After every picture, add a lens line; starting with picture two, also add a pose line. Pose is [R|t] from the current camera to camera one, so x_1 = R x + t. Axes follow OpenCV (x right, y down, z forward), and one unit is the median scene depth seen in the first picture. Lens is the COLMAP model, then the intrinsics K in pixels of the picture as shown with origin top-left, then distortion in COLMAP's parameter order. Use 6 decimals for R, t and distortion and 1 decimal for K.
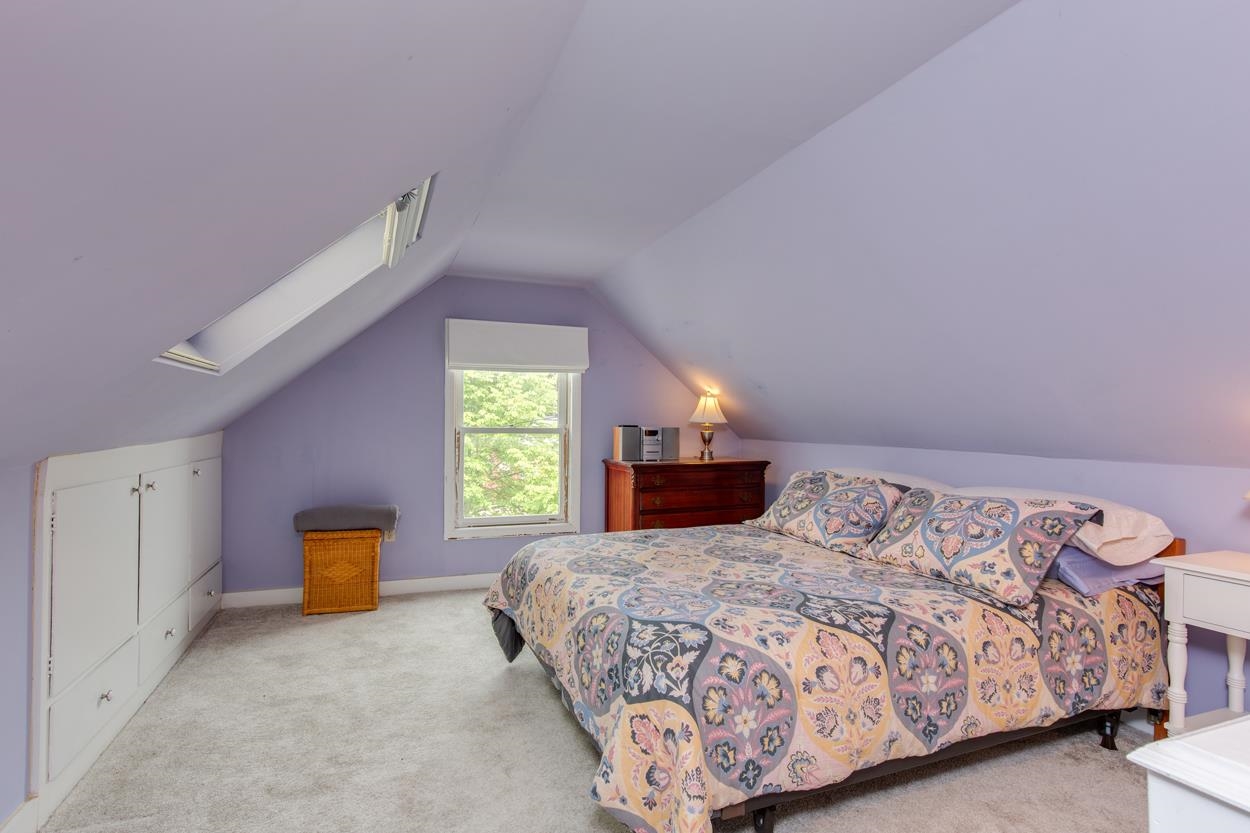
lens RADIAL K [[630.5, 0, 623.0], [0, 630.5, 432.8], [0, 0, 1]] dist [-0.000241, -0.000429]
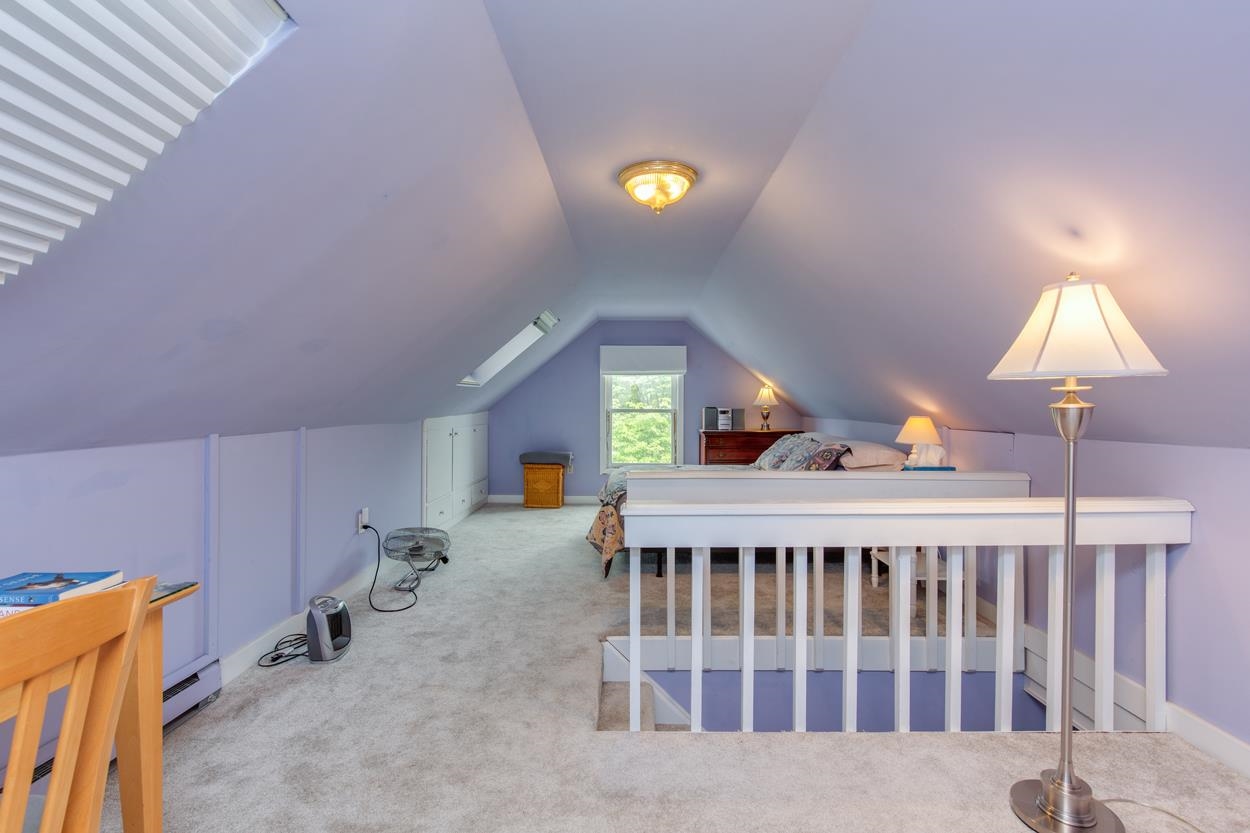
lens RADIAL K [[566.9, 0, 624.3], [0, 566.9, 418.1], [0, 0, 1]] dist [0.003068, -0.000073]
pose [[0.935604, 0.001877, -0.353045, 0.318822], [-0.000078, 0.999987, 0.005110, 0.008337], [0.353050, -0.004753, 0.935592, -0.414490]]
